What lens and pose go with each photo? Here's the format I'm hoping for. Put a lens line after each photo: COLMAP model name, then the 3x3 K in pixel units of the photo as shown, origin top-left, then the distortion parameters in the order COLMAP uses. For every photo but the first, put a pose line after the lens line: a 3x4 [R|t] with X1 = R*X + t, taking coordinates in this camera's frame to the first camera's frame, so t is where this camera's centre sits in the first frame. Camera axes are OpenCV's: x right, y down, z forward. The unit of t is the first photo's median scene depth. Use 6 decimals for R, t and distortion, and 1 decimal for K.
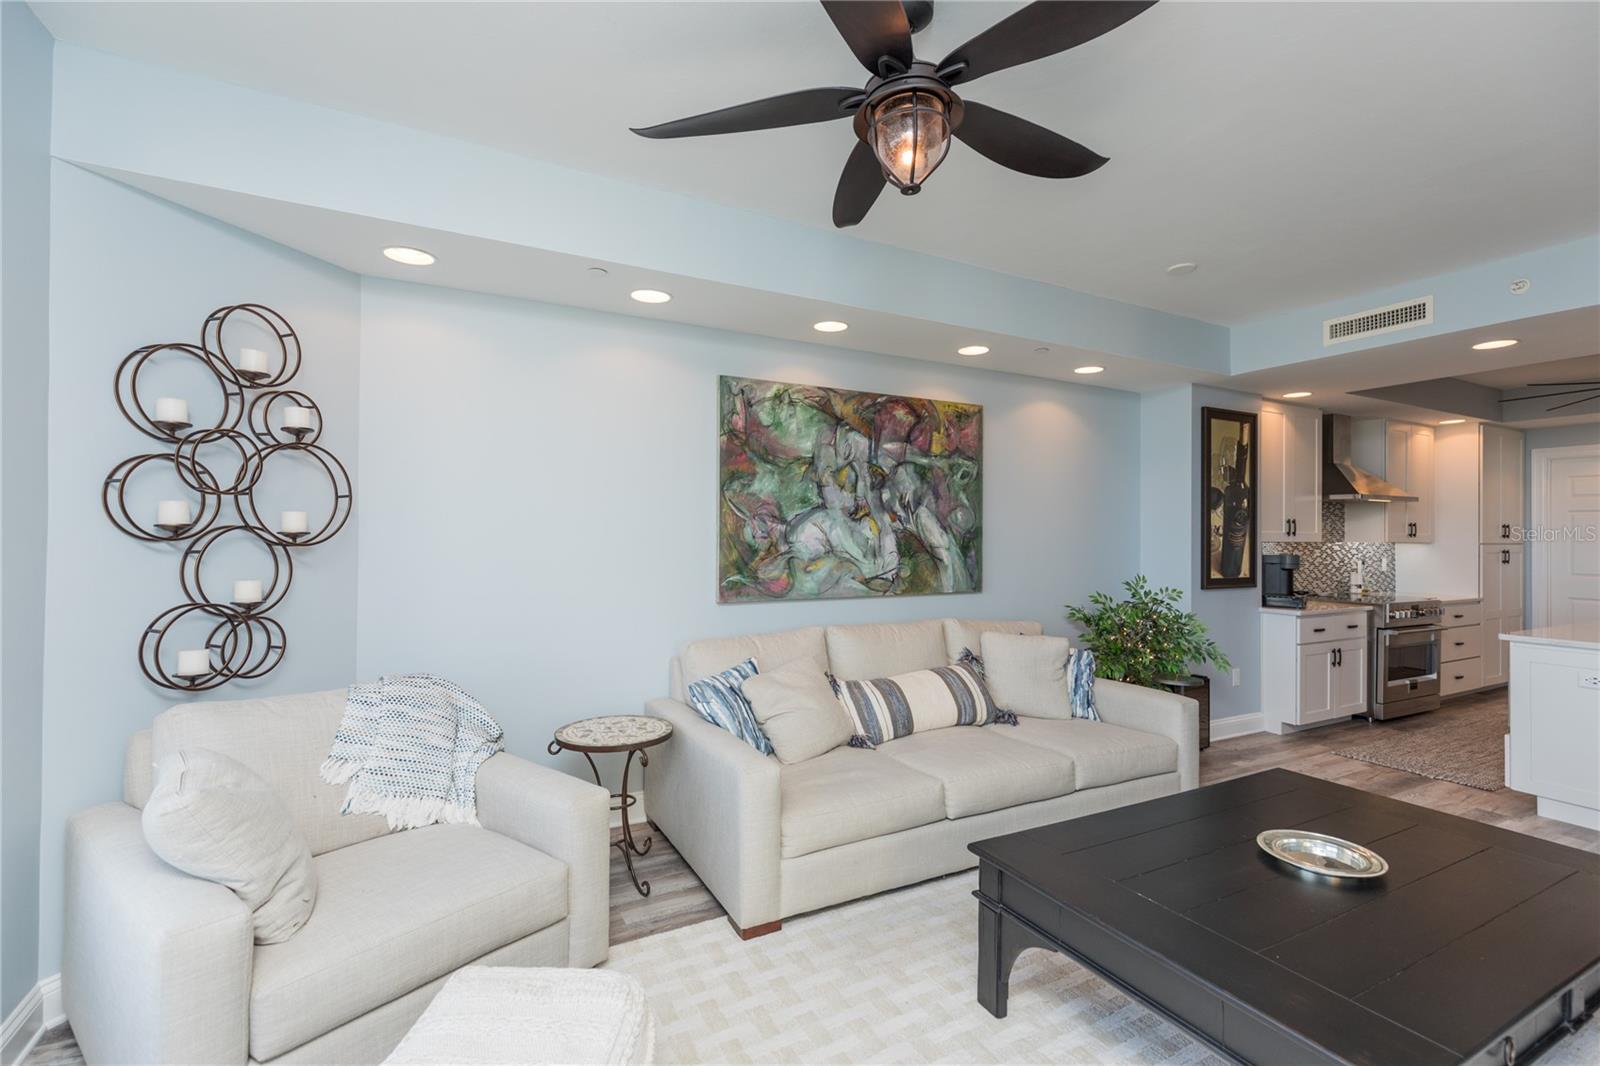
lens RADIAL K [[718.1, 0, 794.6], [0, 718.1, 537.2], [0, 0, 1]] dist [-0.000930, 0.000040]
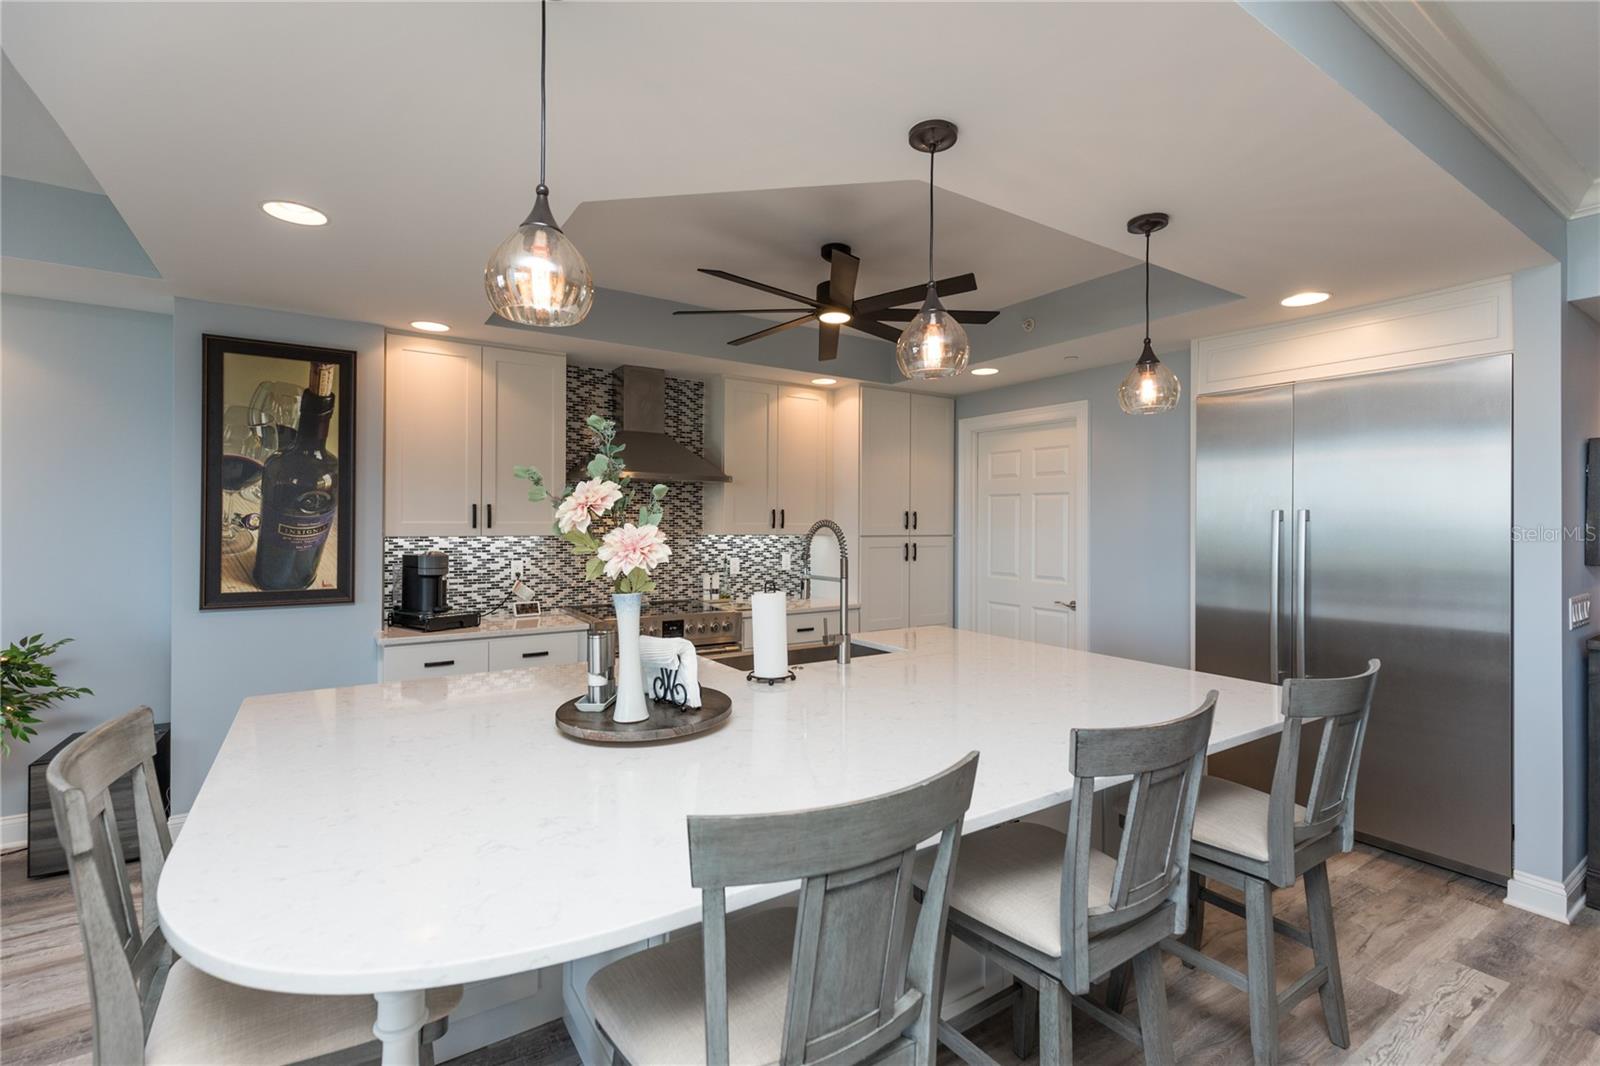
lens RADIAL K [[718.1, 0, 808.2], [0, 718.1, 526.4], [0, 0, 1]] dist [-0.000930, 0.000040]
pose [[0.995049, 0.003457, 0.099321, 1.024103], [-0.004505, 0.999936, 0.010334, -0.012947], [-0.099279, -0.010730, 0.995002, 0.272952]]
